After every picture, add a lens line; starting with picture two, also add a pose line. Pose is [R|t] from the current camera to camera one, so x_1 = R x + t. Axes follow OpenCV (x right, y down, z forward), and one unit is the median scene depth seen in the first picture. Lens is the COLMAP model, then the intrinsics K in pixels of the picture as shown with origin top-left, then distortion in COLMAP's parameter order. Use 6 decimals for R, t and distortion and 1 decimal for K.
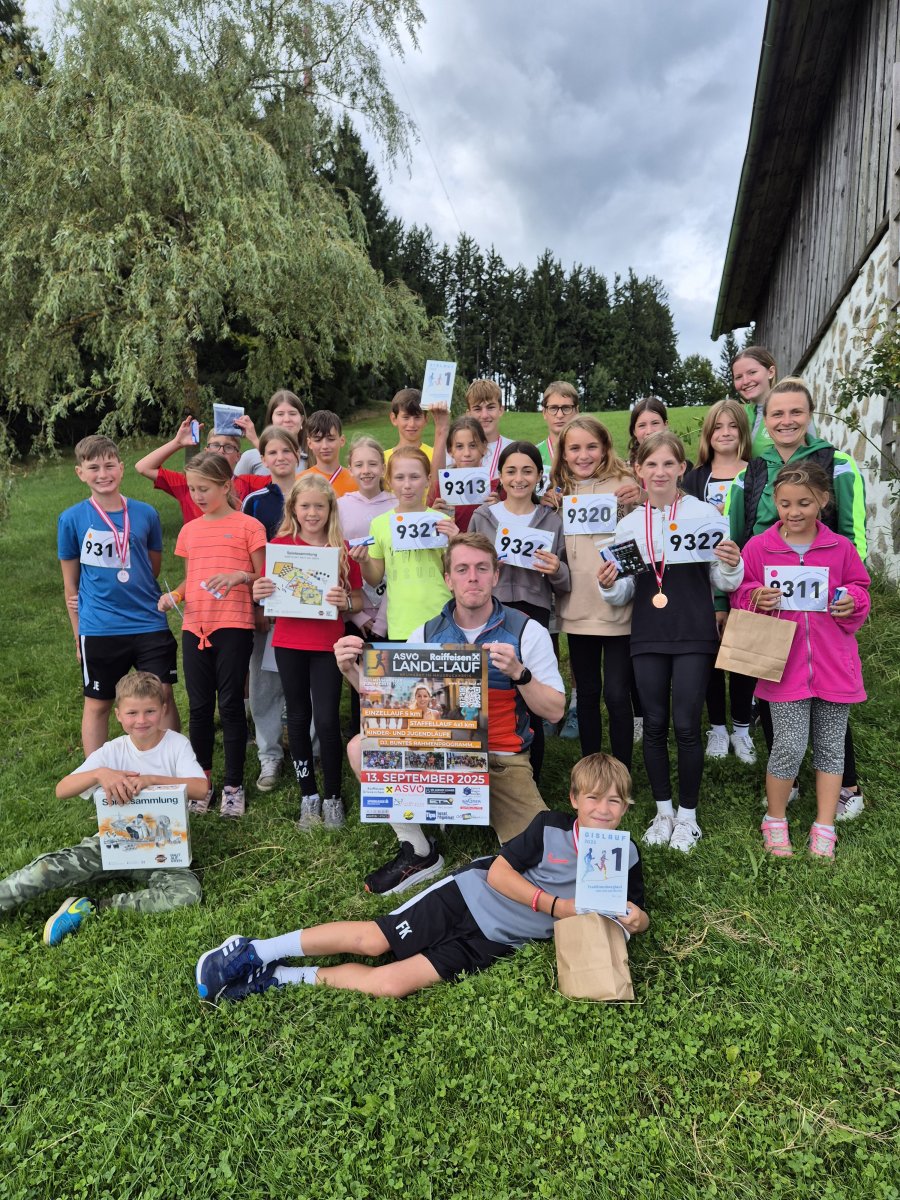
lens RADIAL K [[959.5, 0, 427.7], [0, 959.5, 605.1], [0, 0, 1]] dist [0.081118, -0.097485]
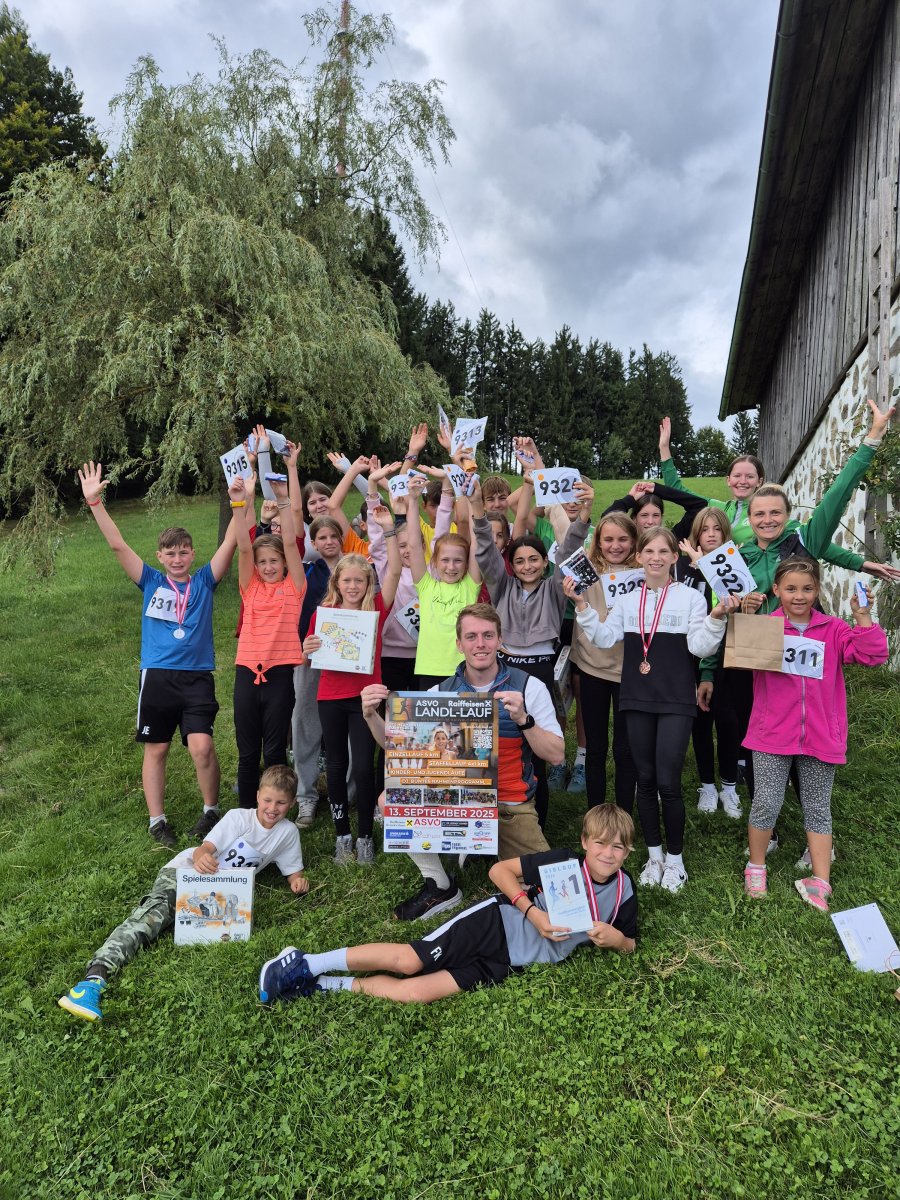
lens RADIAL K [[959.5, 0, 423.7], [0, 959.5, 590.7], [0, 0, 1]] dist [0.081118, -0.097485]
pose [[0.999544, 0.022870, -0.019704, -0.012755], [-0.024280, 0.996921, -0.074557, -0.006634], [0.017938, 0.075001, 0.997022, -0.145421]]
